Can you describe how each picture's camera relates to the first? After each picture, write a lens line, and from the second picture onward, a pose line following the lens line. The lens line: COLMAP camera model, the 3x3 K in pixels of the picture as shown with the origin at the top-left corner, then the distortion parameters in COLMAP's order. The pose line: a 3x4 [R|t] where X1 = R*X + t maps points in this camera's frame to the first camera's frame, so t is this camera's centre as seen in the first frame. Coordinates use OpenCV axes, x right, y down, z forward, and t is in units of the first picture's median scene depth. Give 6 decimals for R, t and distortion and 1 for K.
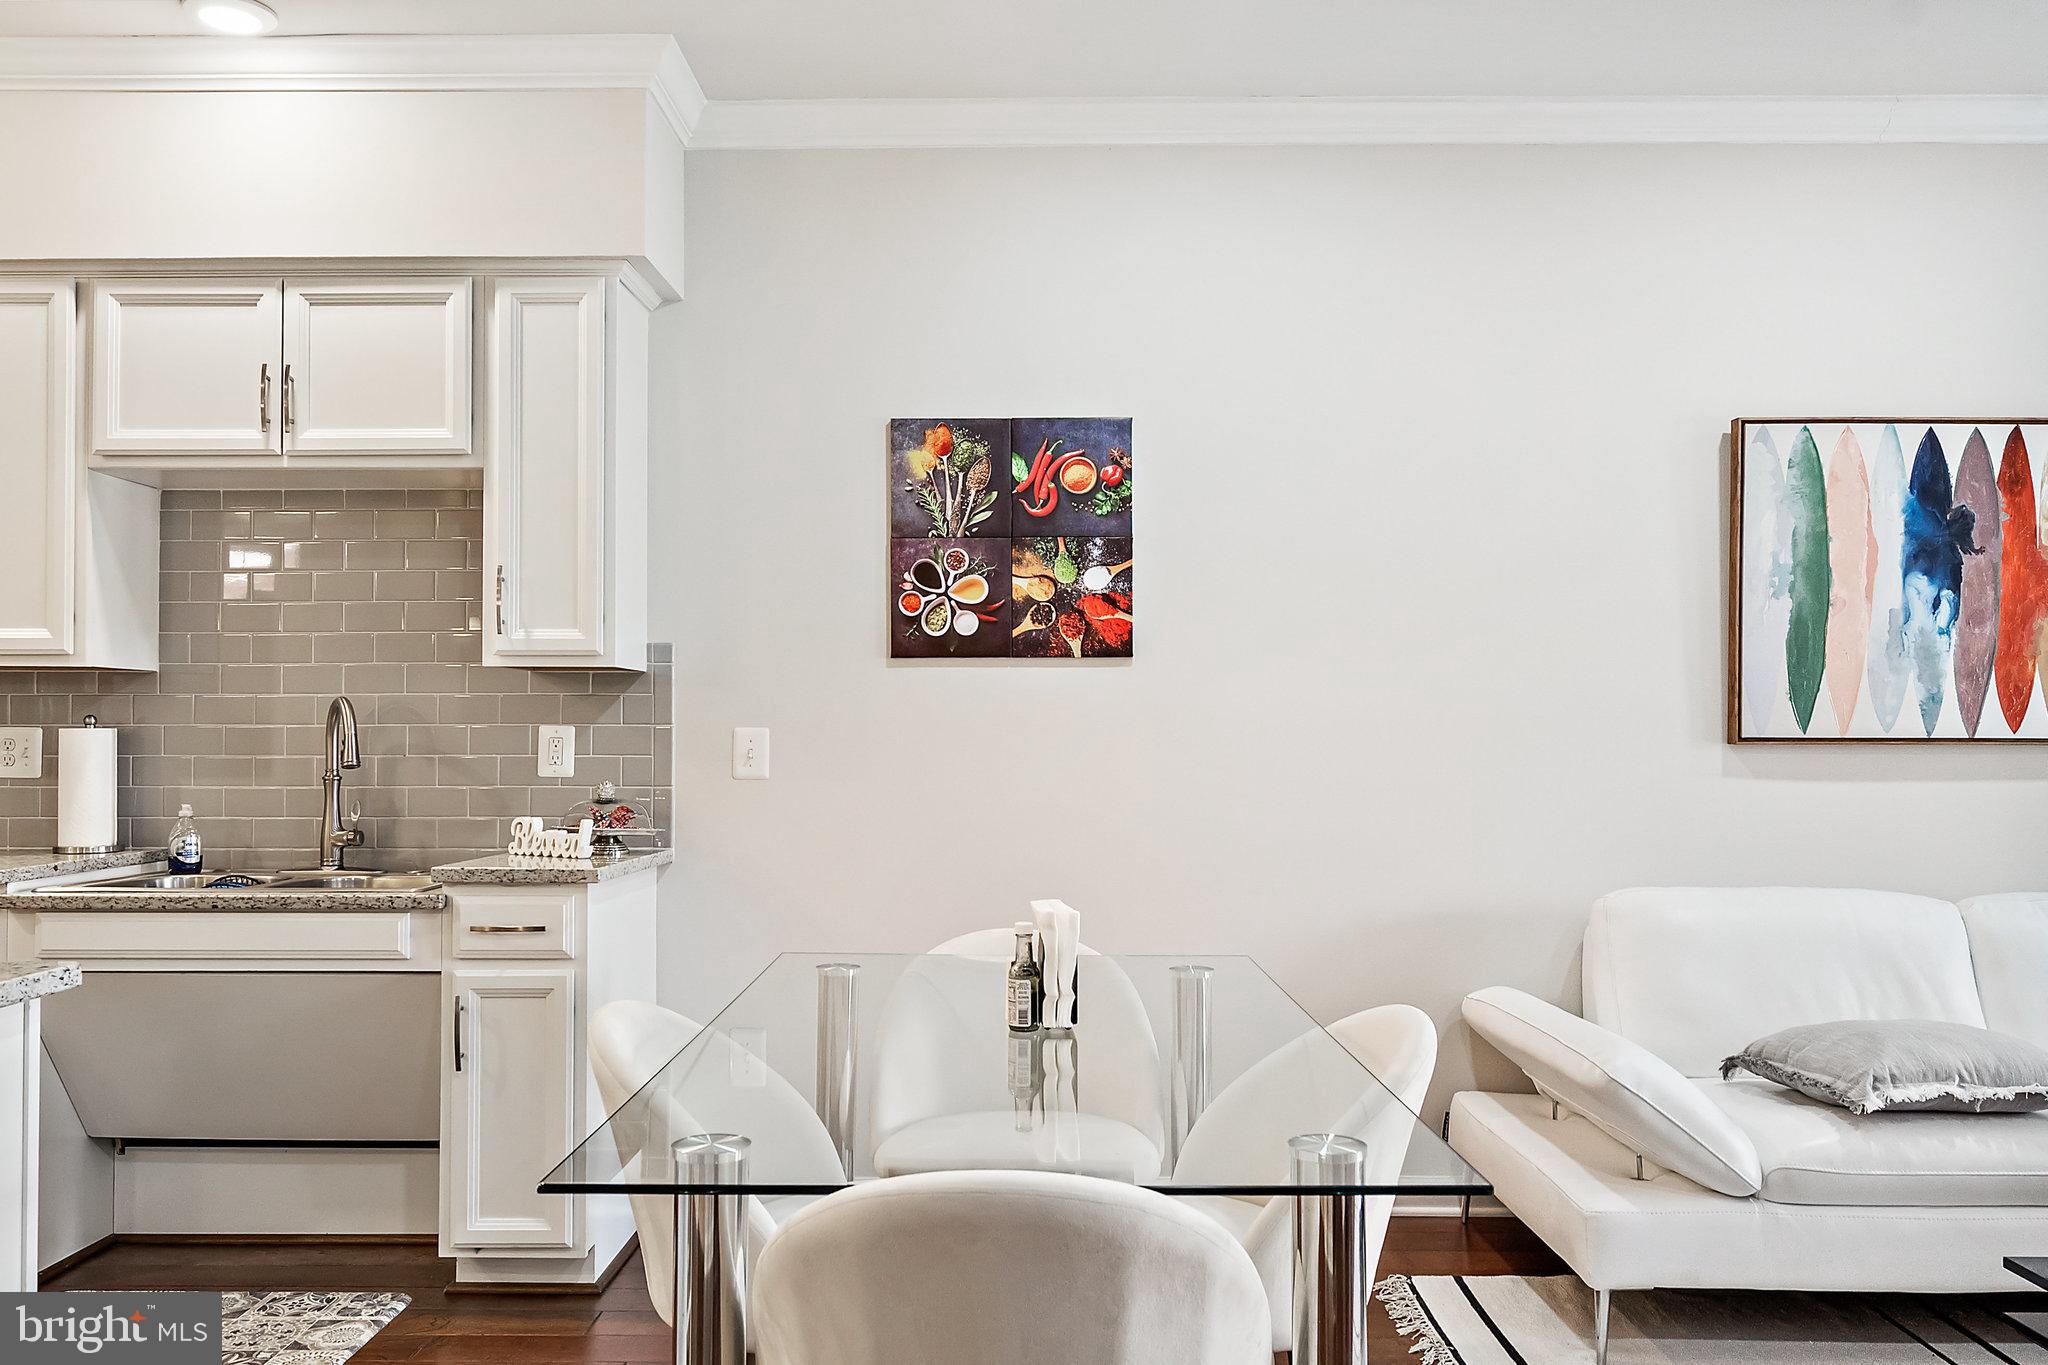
lens RADIAL K [[1514.0, 0, 1011.1], [0, 1514.0, 717.0], [0, 0, 1]] dist [0.000606, -0.000227]
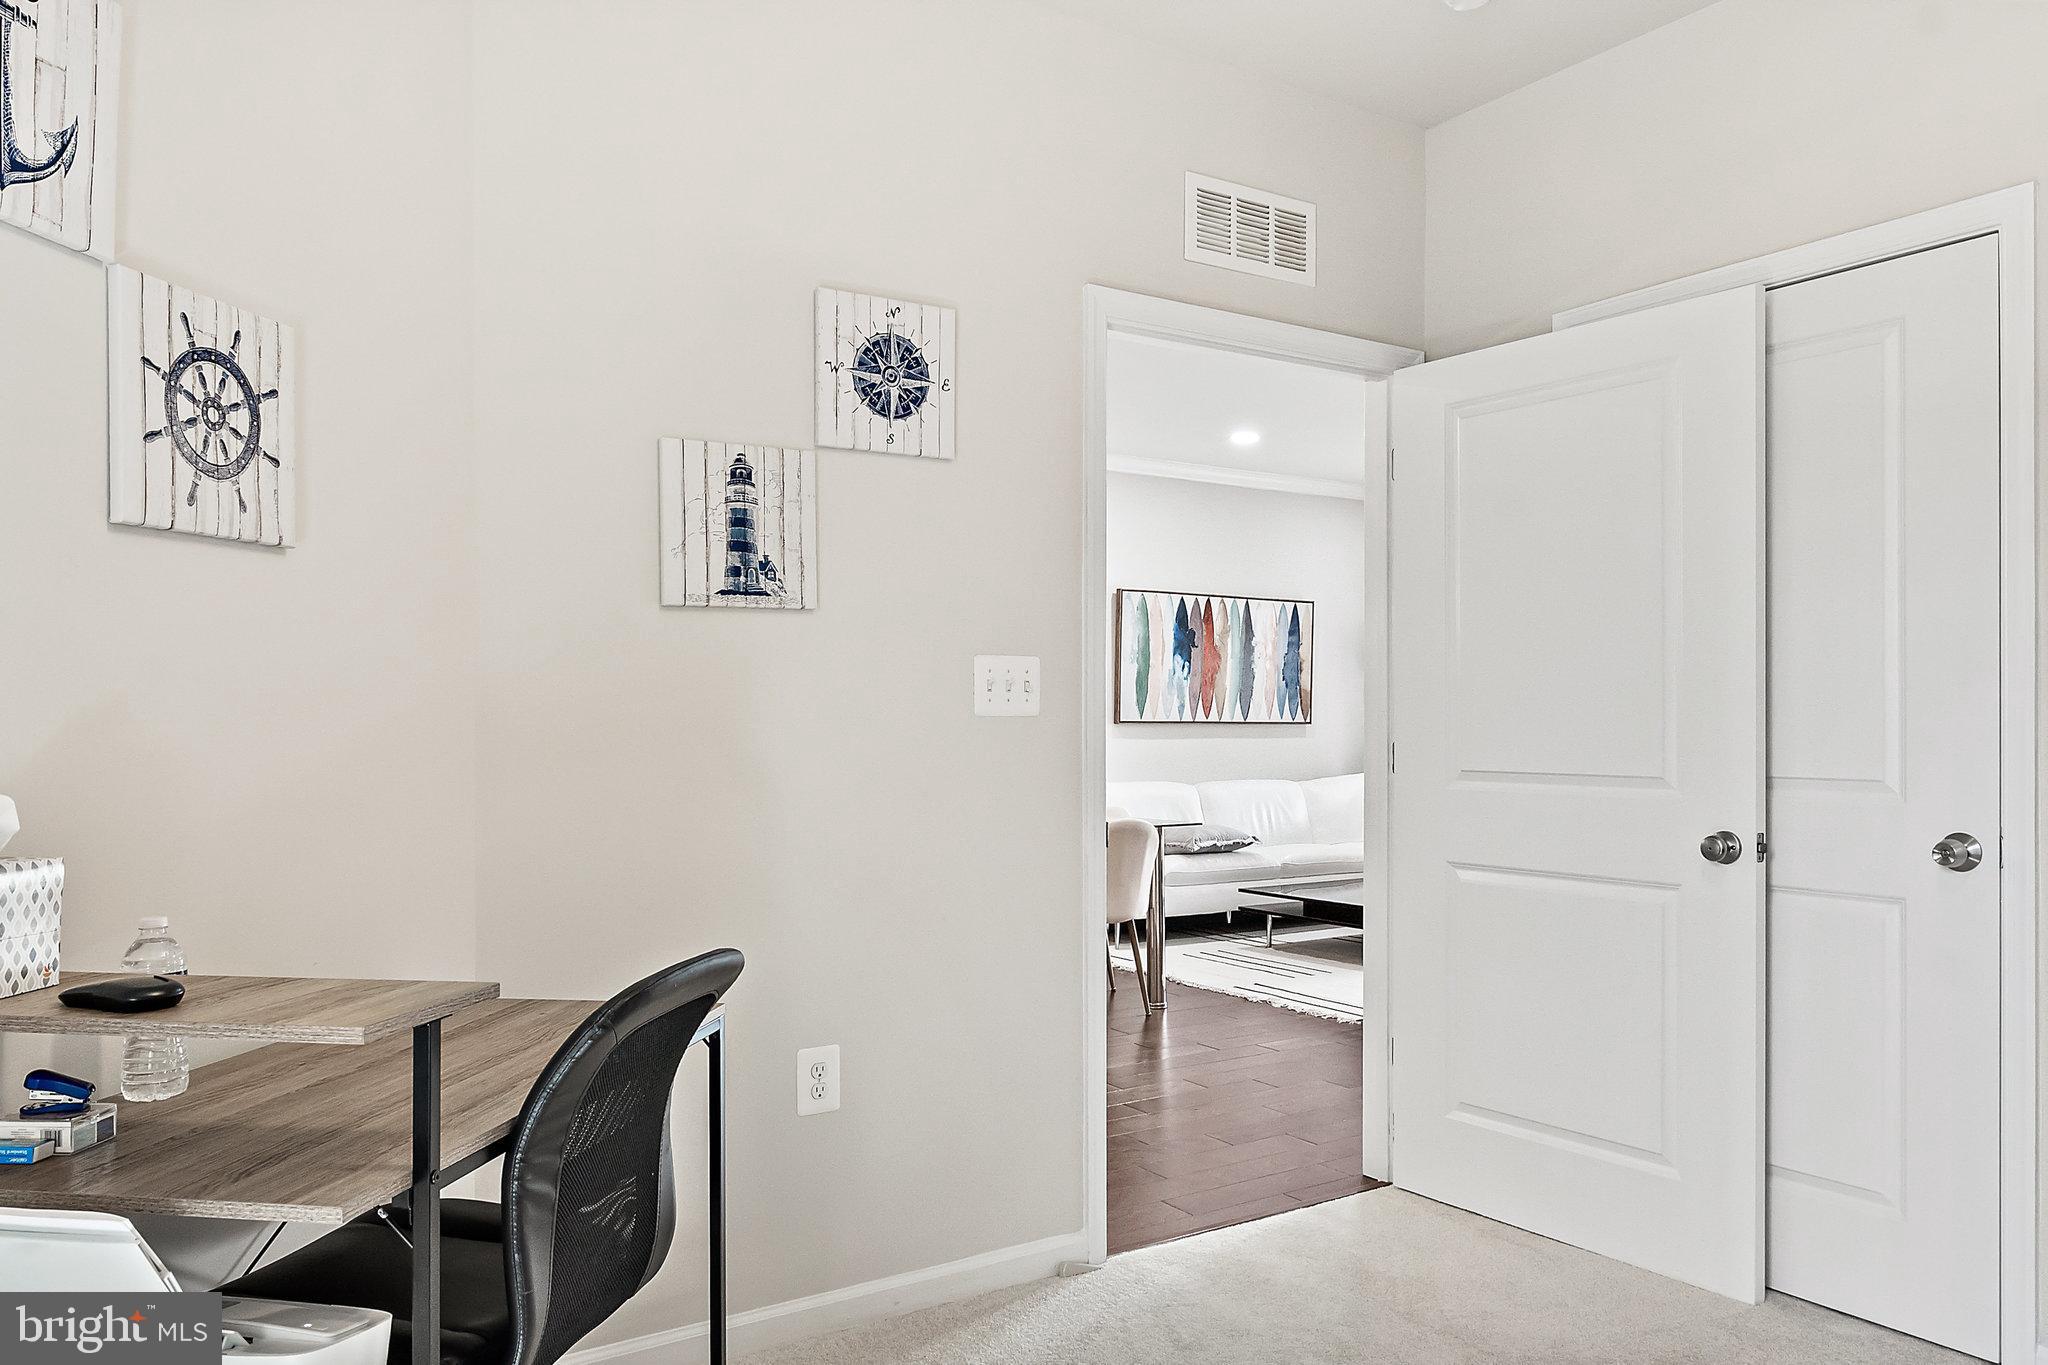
lens RADIAL K [[1461.7, 0, 1018.0], [0, 1461.7, 723.0], [0, 0, 1]] dist [-0.001040, 0.001151]
pose [[0.832508, -0.000997, 0.554011, -0.940354], [-0.004613, 0.999951, 0.008732, -0.003365], [-0.553993, -0.009826, 0.832463, -0.842583]]
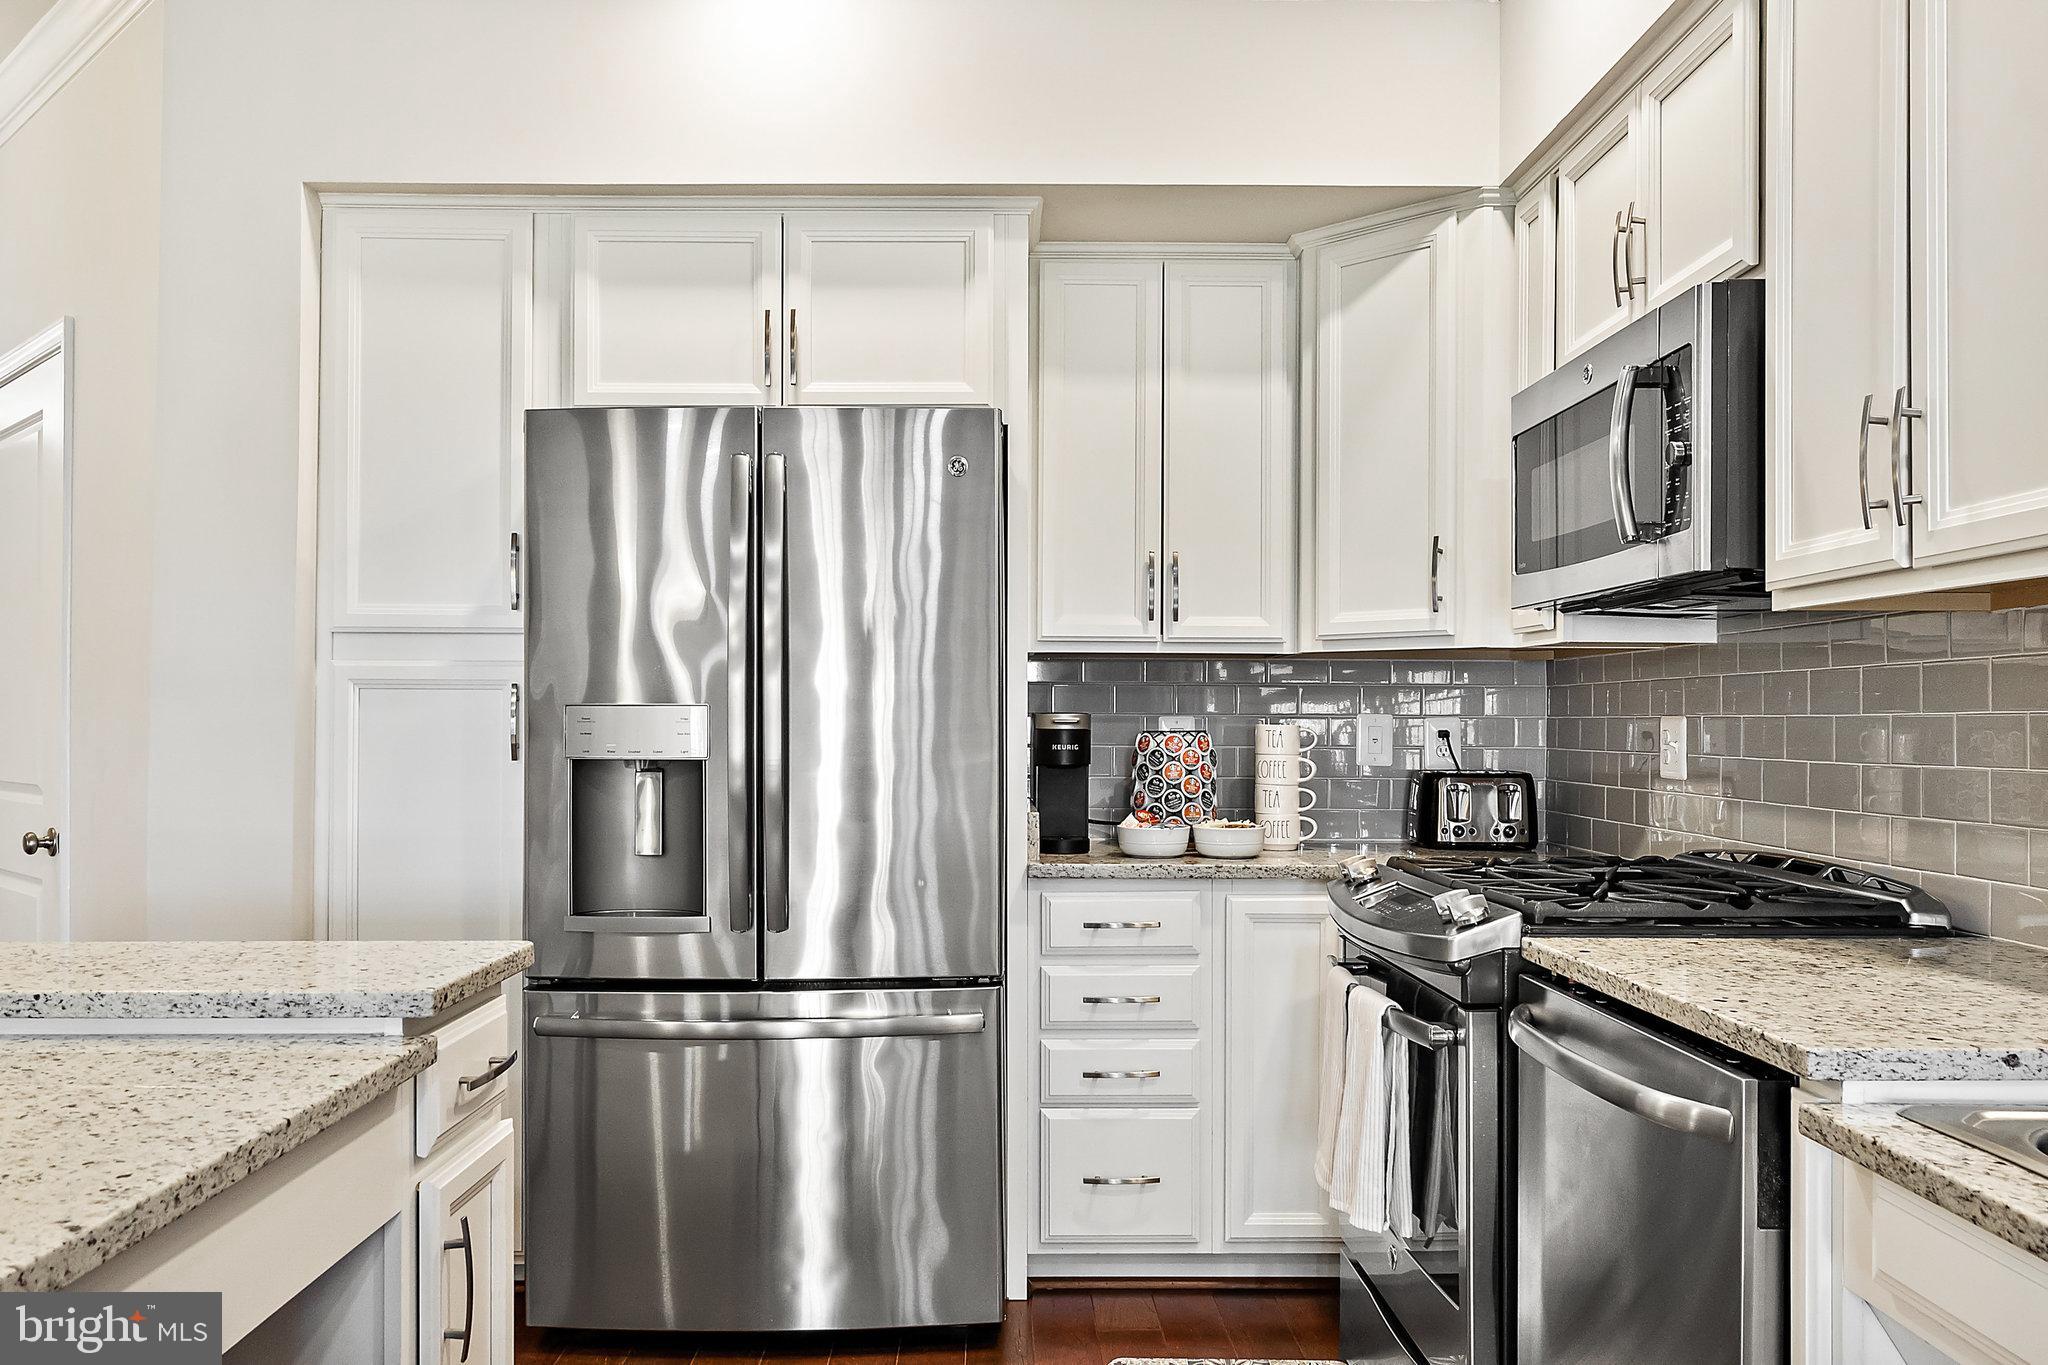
lens RADIAL K [[1514.0, 0, 1011.1], [0, 1514.0, 717.0], [0, 0, 1]] dist [0.000606, -0.000227]
pose [[0.019189, -0.004479, -0.999806, -0.206293], [0.009908, 0.999942, -0.004290, 0.006062], [0.999767, -0.009823, 0.019232, 0.651728]]
